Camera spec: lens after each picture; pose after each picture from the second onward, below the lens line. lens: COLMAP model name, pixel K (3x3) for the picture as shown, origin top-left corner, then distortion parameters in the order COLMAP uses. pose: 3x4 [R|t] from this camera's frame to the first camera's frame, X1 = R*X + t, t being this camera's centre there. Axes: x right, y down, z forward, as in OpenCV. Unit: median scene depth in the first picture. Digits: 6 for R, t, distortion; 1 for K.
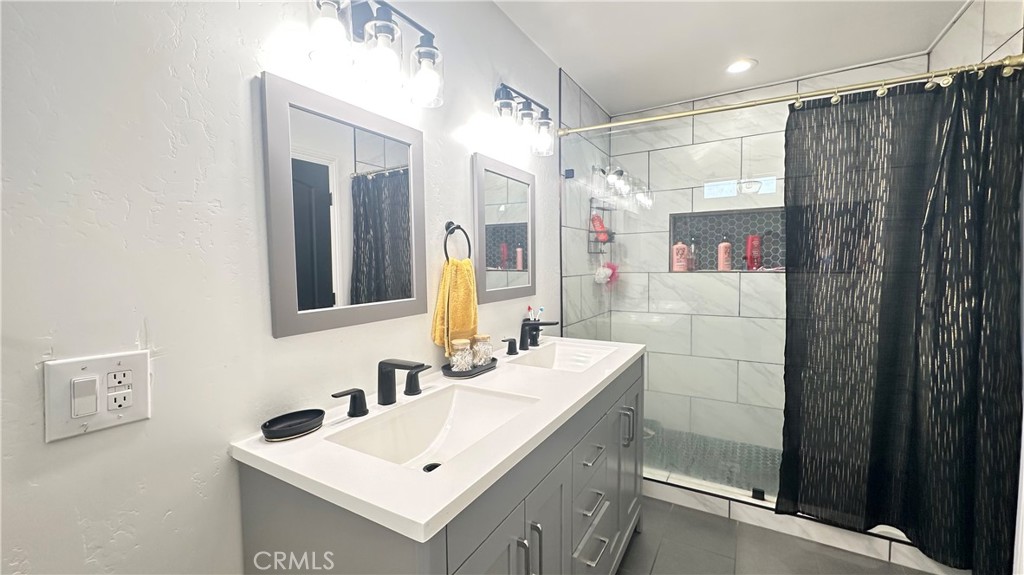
lens RADIAL K [[402.7, 0, 509.6], [0, 402.7, 287.4], [0, 0, 1]] dist [-0.009425, 0.002018]
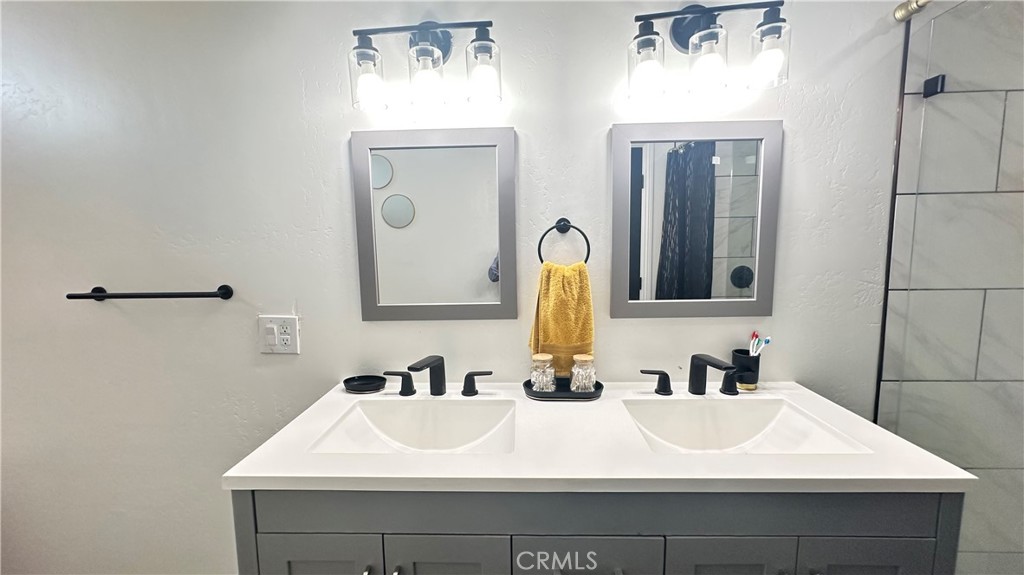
lens RADIAL K [[402.7, 0, 513.2], [0, 402.7, 292.8], [0, 0, 1]] dist [-0.009425, 0.002018]
pose [[0.484655, 0.090843, -0.869975, 0.592914], [-0.044605, 0.995865, 0.079139, -0.071523], [0.873567, 0.000450, 0.486703, 0.508149]]
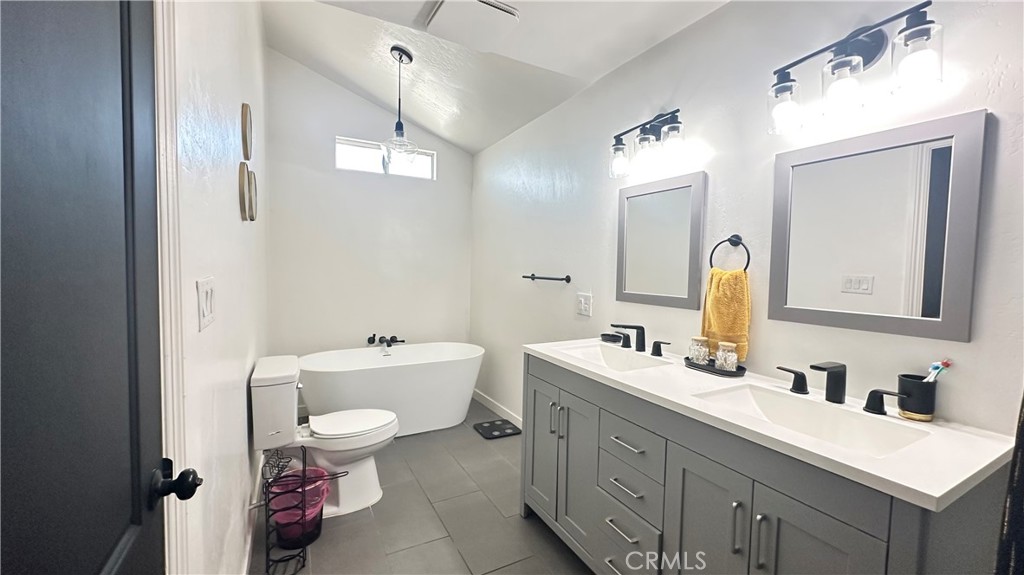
lens RADIAL K [[402.7, 0, 514.3], [0, 402.7, 288.0], [0, 0, 1]] dist [-0.009425, 0.002018]
pose [[-0.512941, 0.041479, -0.857421, 1.147241], [-0.073088, 0.993095, 0.091766, -0.079469], [0.855307, 0.109738, -0.506367, 1.101235]]
